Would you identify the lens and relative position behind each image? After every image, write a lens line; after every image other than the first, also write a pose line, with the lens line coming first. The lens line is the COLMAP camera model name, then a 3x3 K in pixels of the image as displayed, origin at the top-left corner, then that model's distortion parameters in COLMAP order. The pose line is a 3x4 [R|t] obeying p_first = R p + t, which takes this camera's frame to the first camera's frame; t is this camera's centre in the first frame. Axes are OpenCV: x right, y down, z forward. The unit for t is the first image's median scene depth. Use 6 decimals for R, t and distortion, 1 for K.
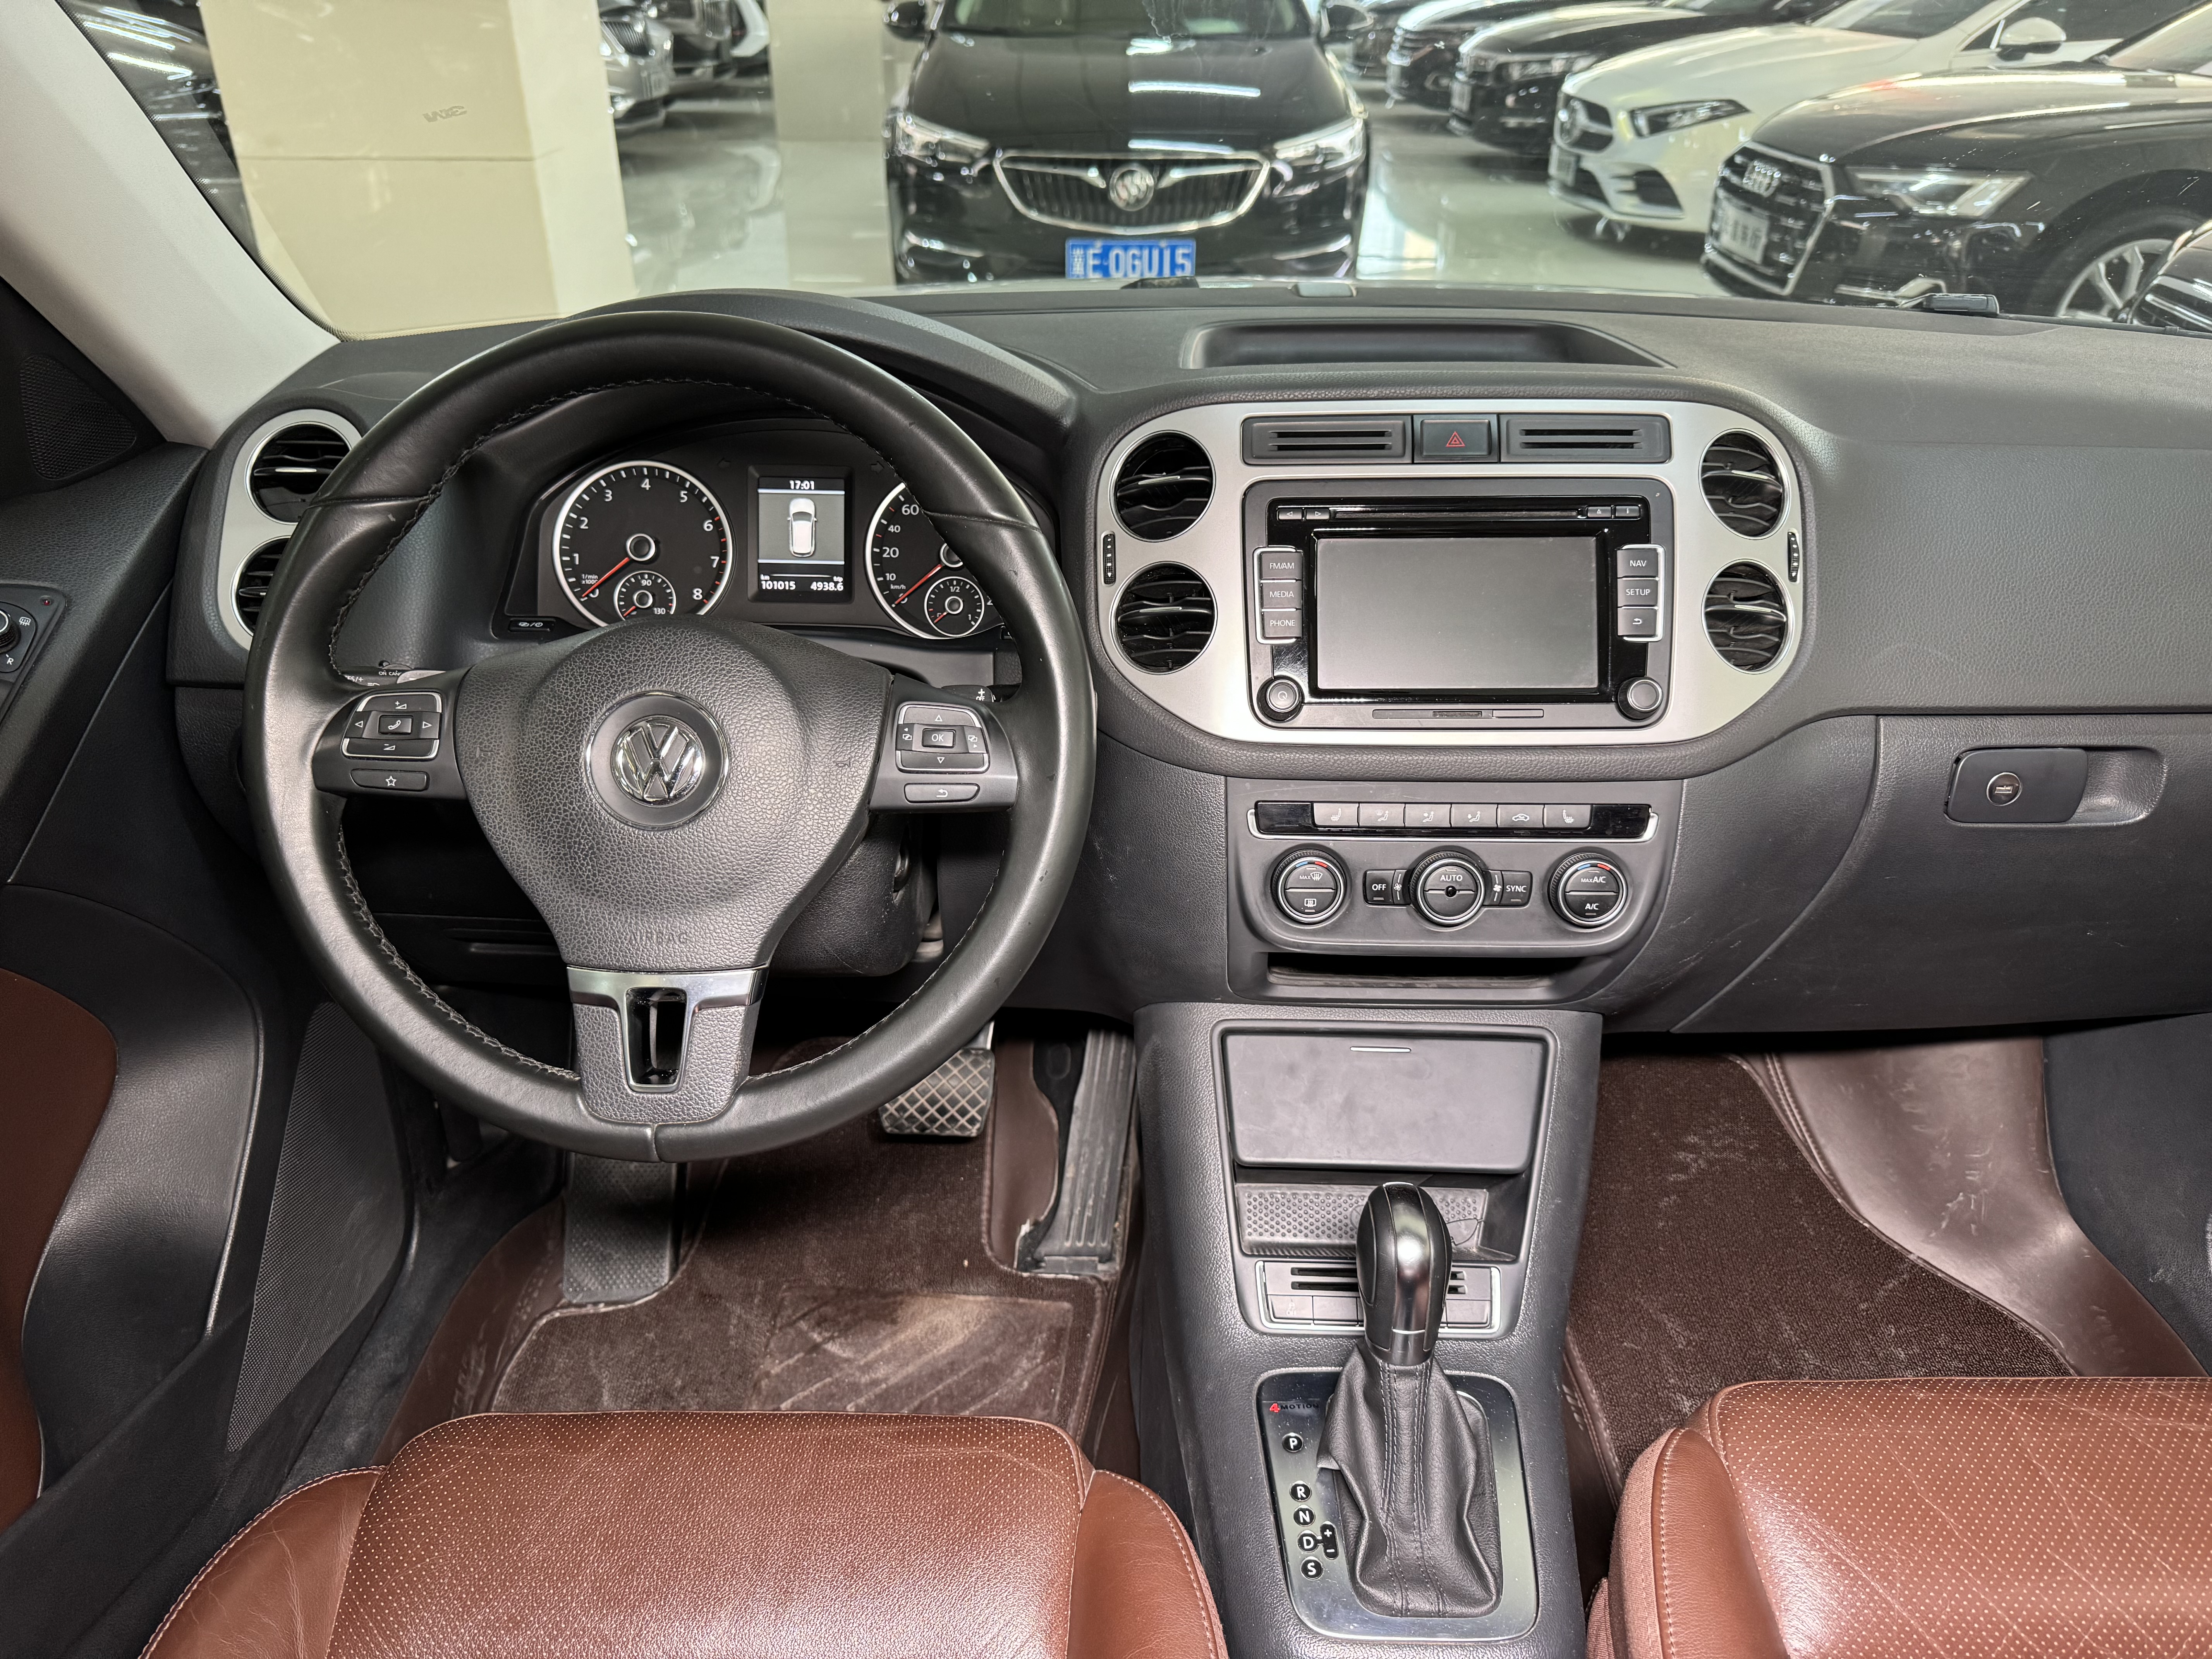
lens RADIAL K [[1599.5, 0, 1119.4], [0, 1599.5, 822.9], [0, 0, 1]] dist [0.039301, -0.054302]
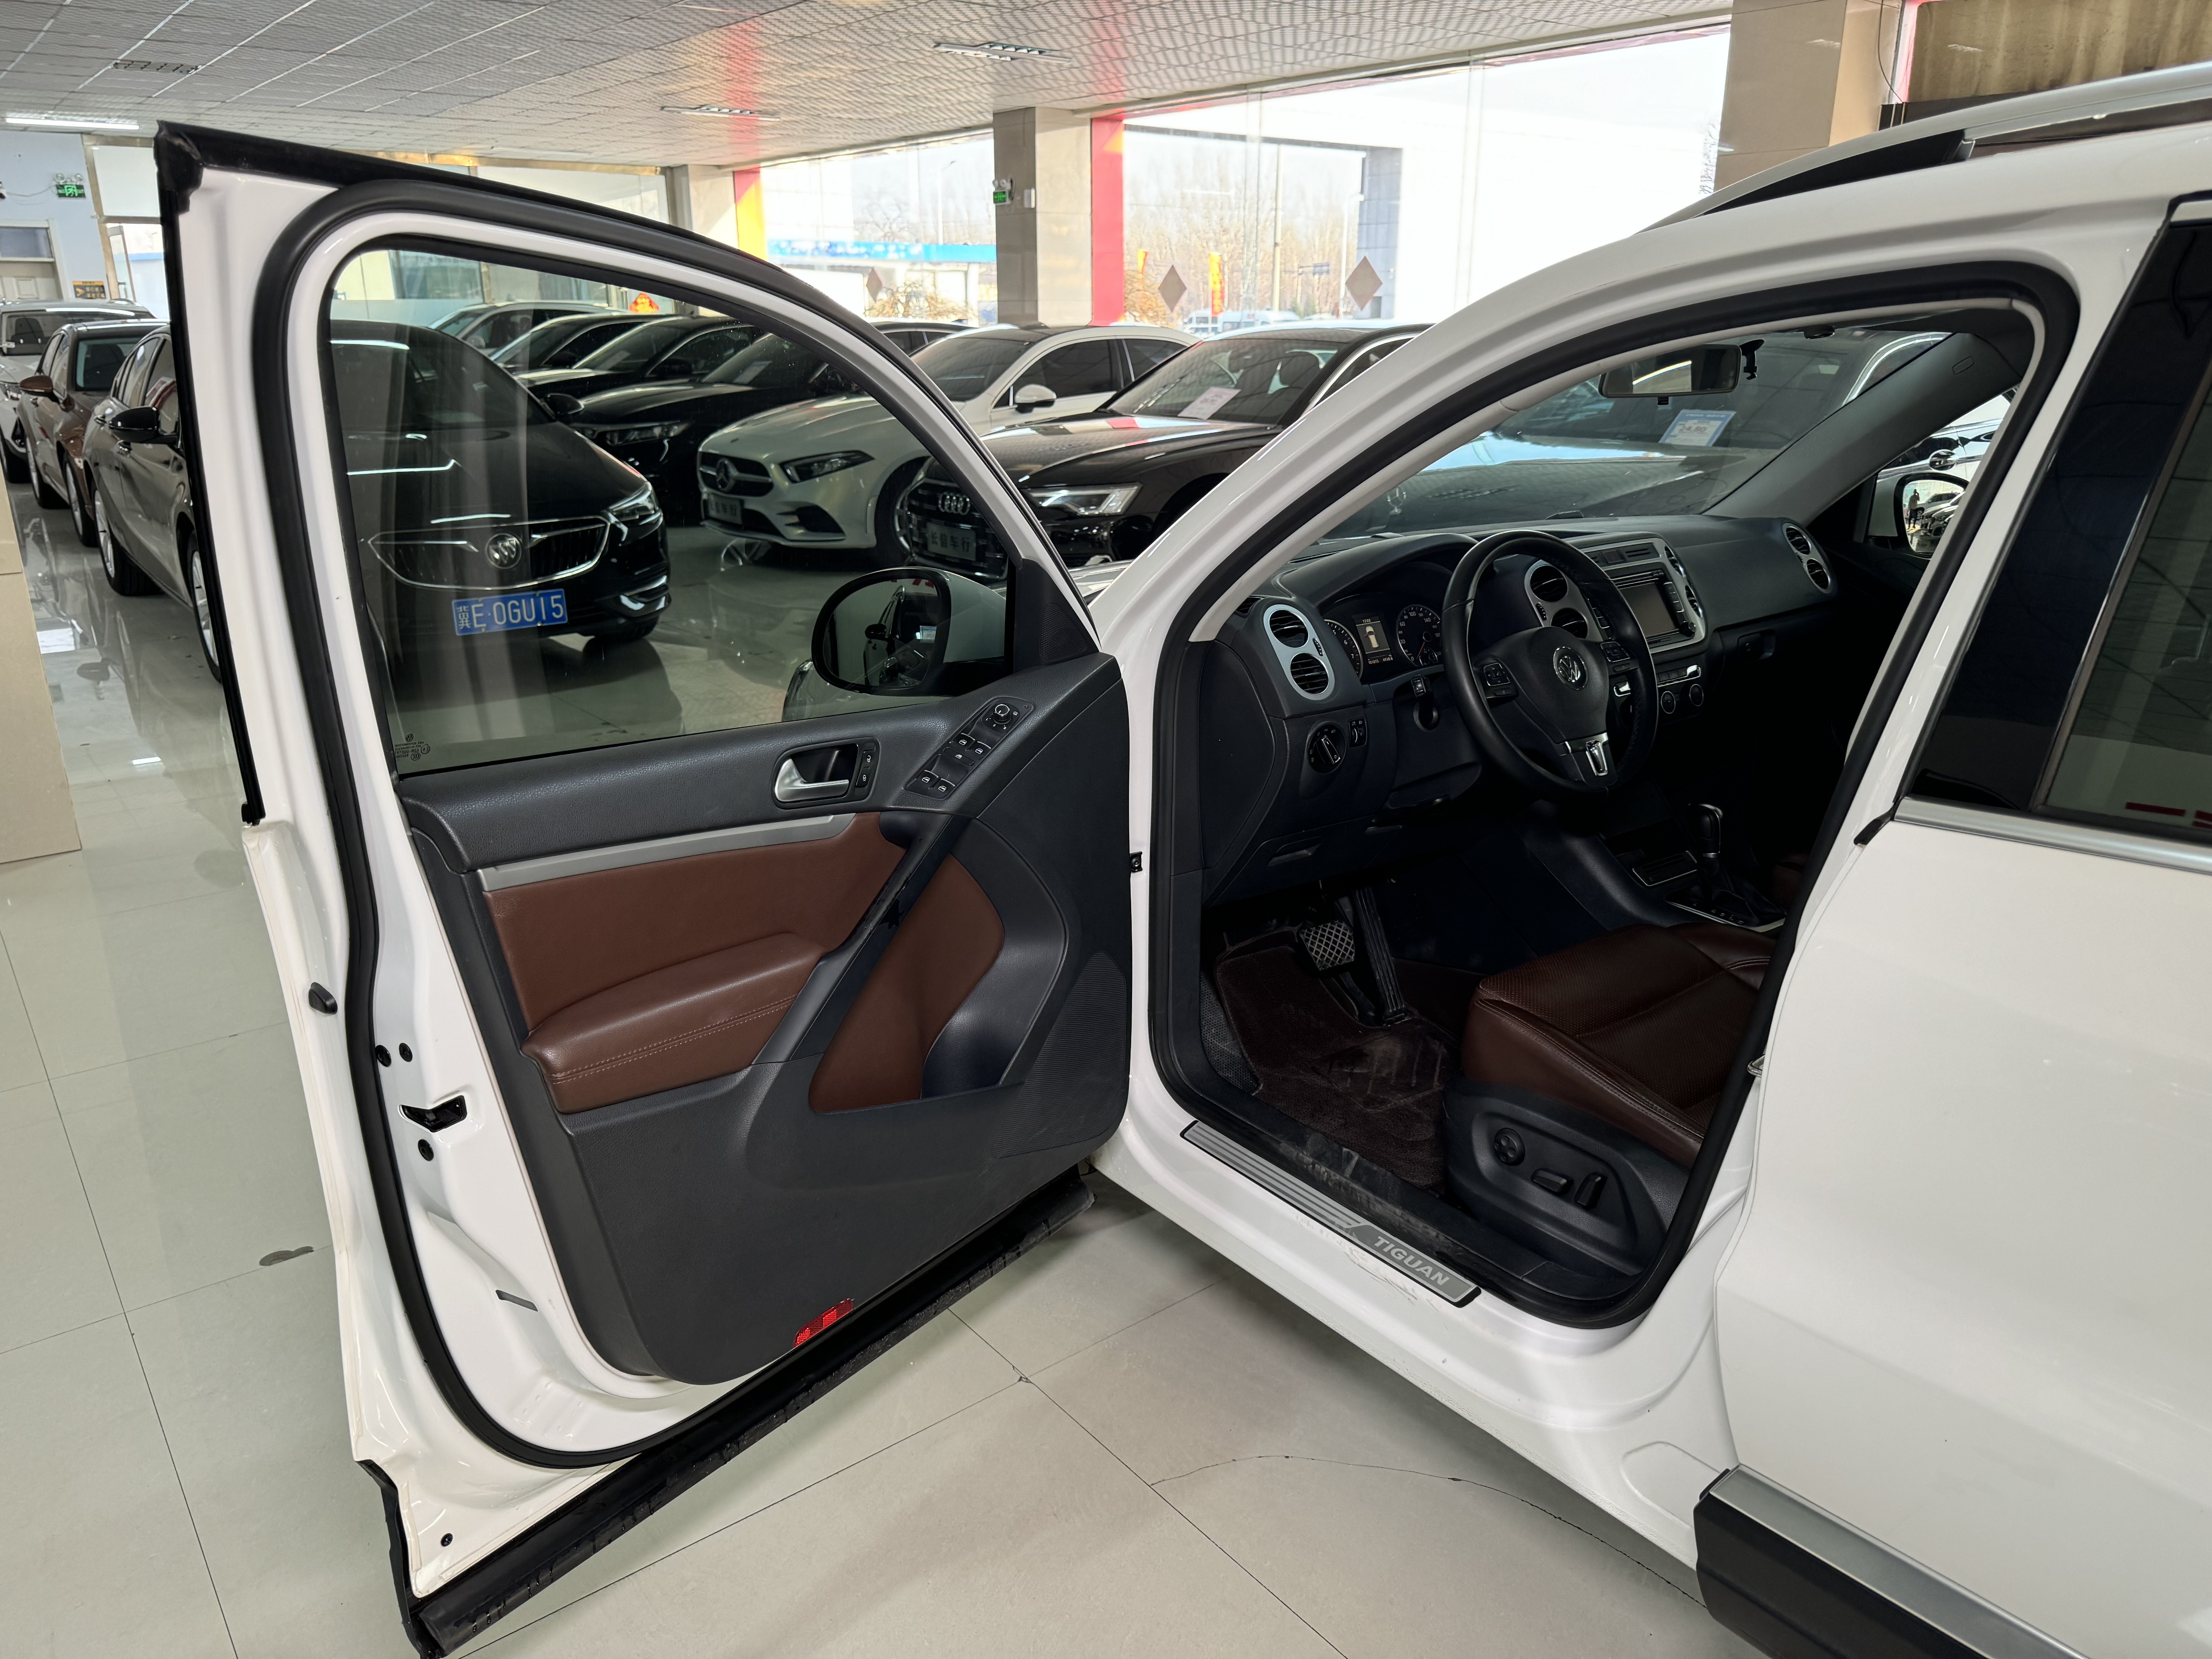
lens RADIAL K [[1599.5, 0, 1128.8], [0, 1599.5, 882.7], [0, 0, 1]] dist [0.039301, -0.054302]
pose [[0.772762, -0.218914, 0.595748, -1.919117], [0.311532, 0.948612, -0.055520, 0.168170], [-0.552980, 0.228498, 0.801251, -0.570562]]
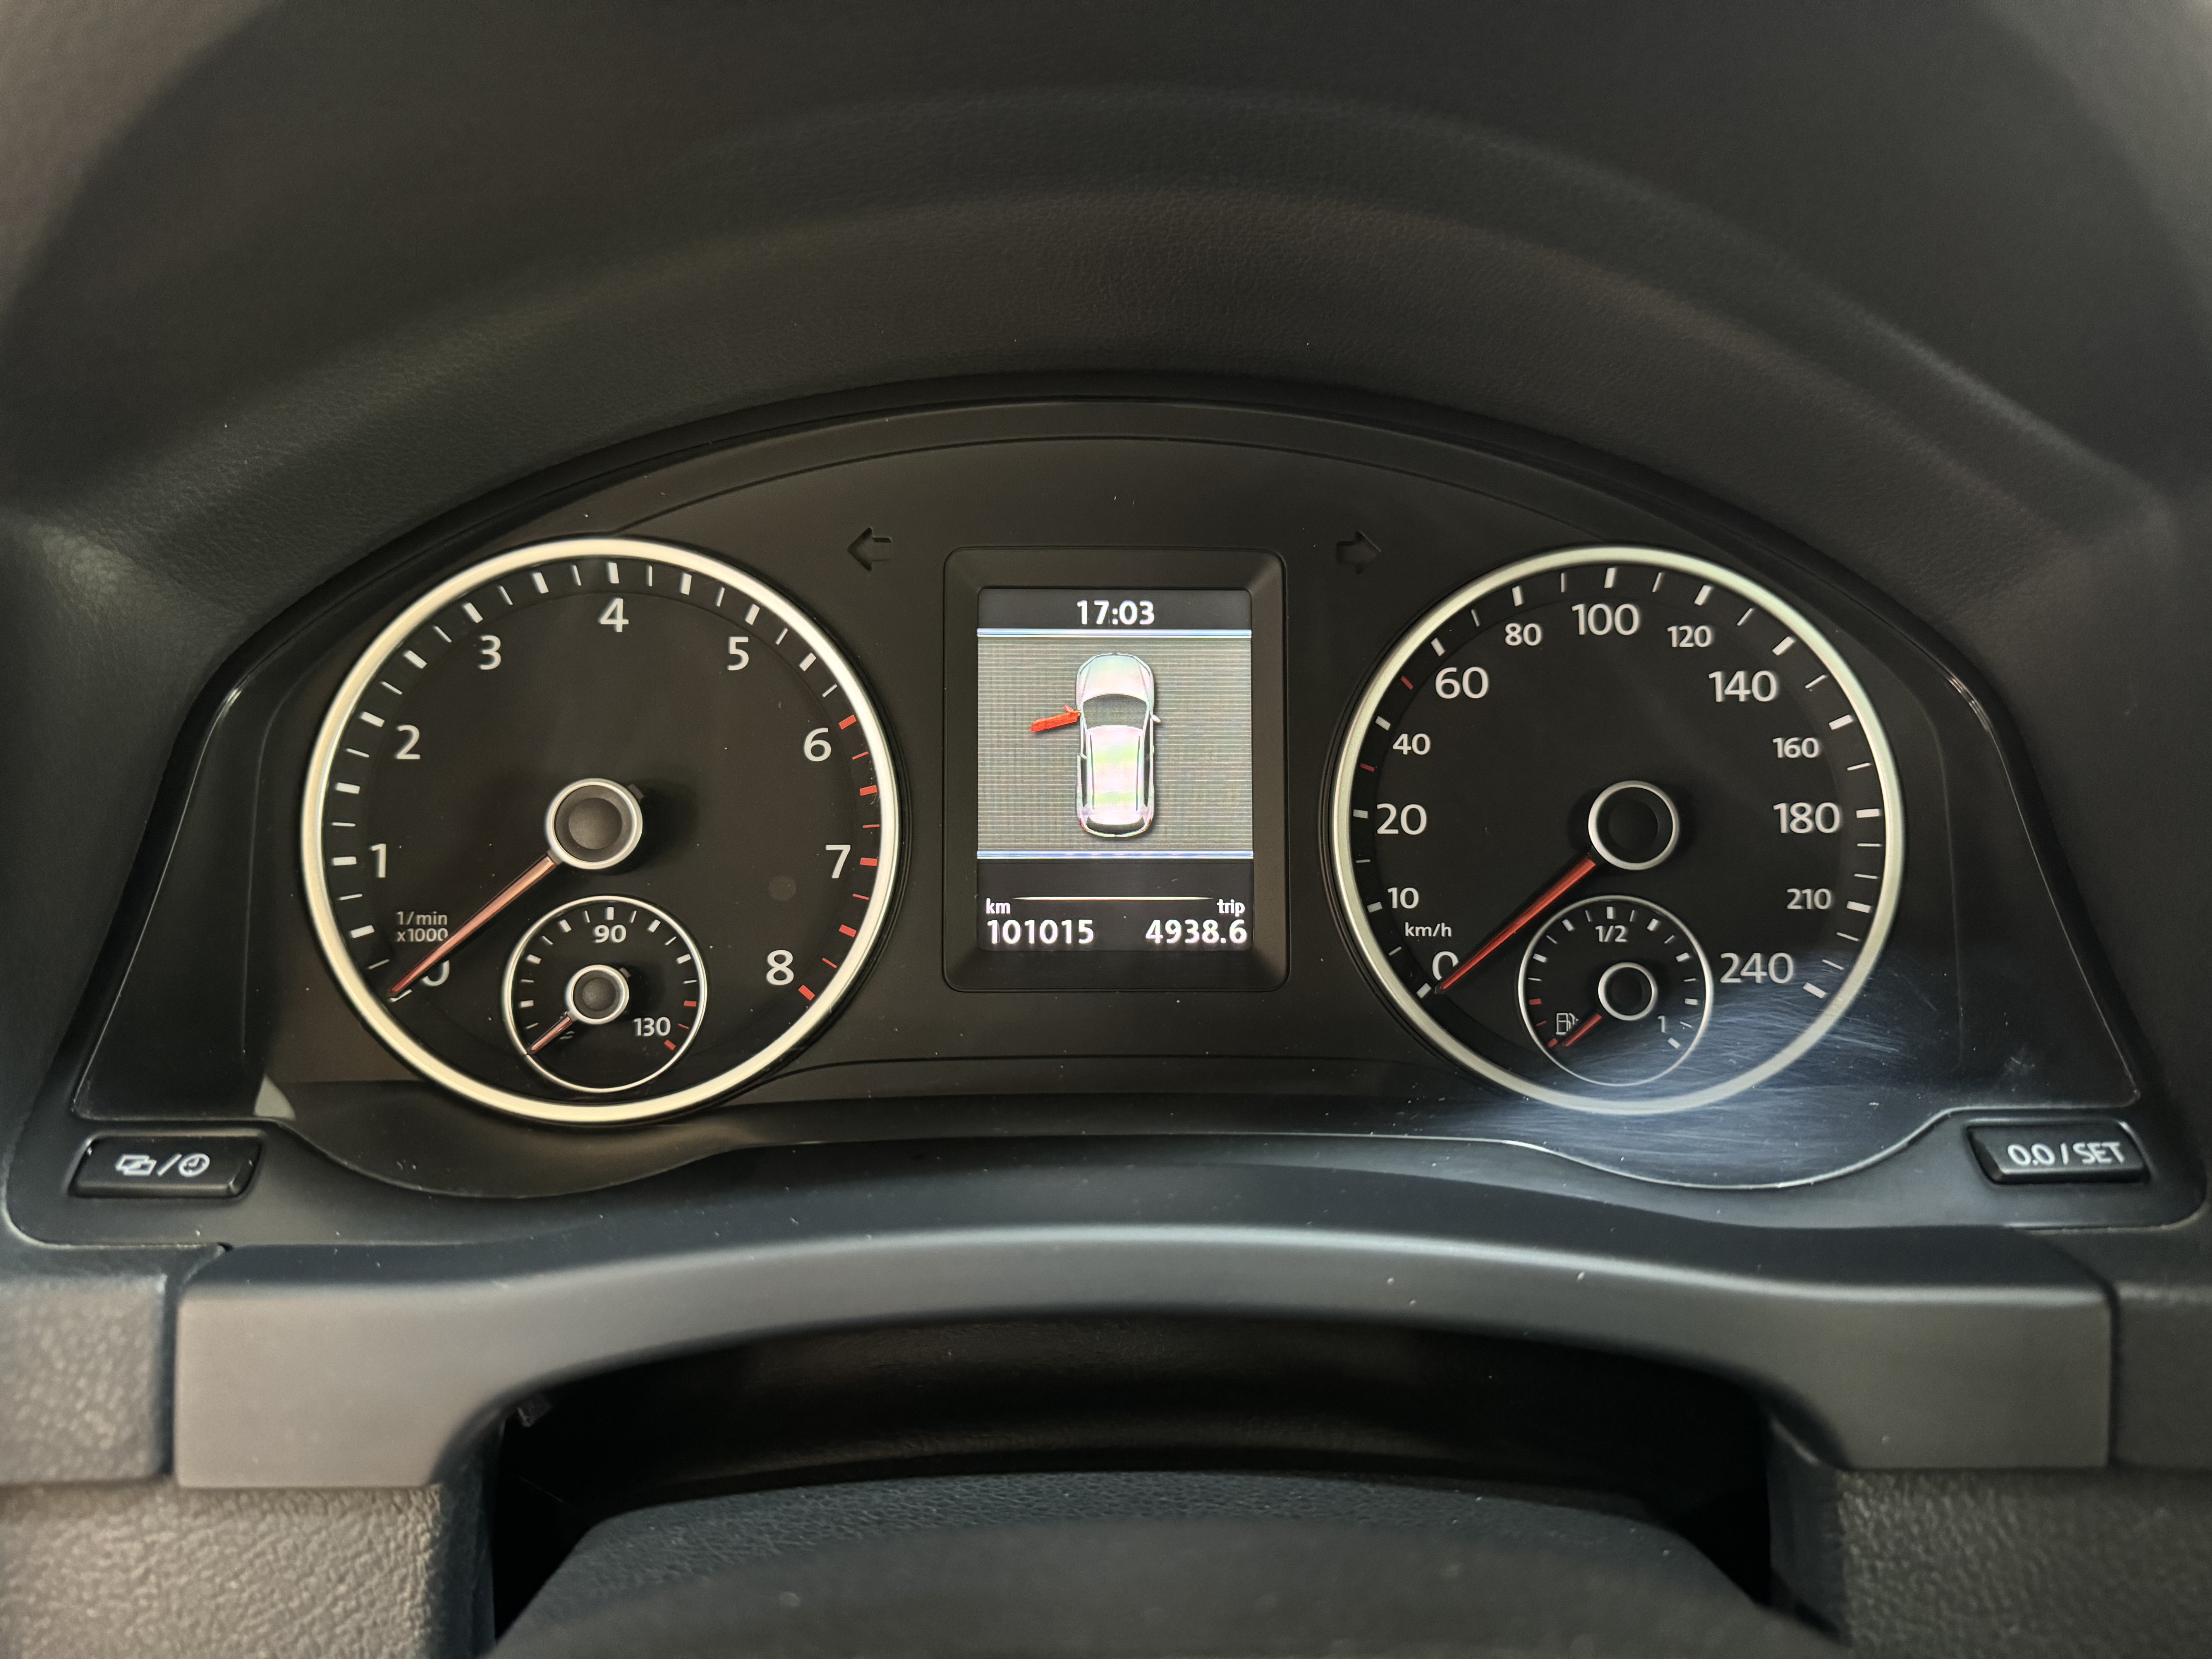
lens RADIAL K [[1599.5, 0, 1095.3], [0, 1599.5, 837.6], [0, 0, 1]] dist [0.039301, -0.054302]
pose [[0.999942, -0.009788, 0.004541, -0.203475], [0.010189, 0.995060, -0.098750, -0.135976], [-0.003552, 0.098791, 0.995102, 0.693734]]
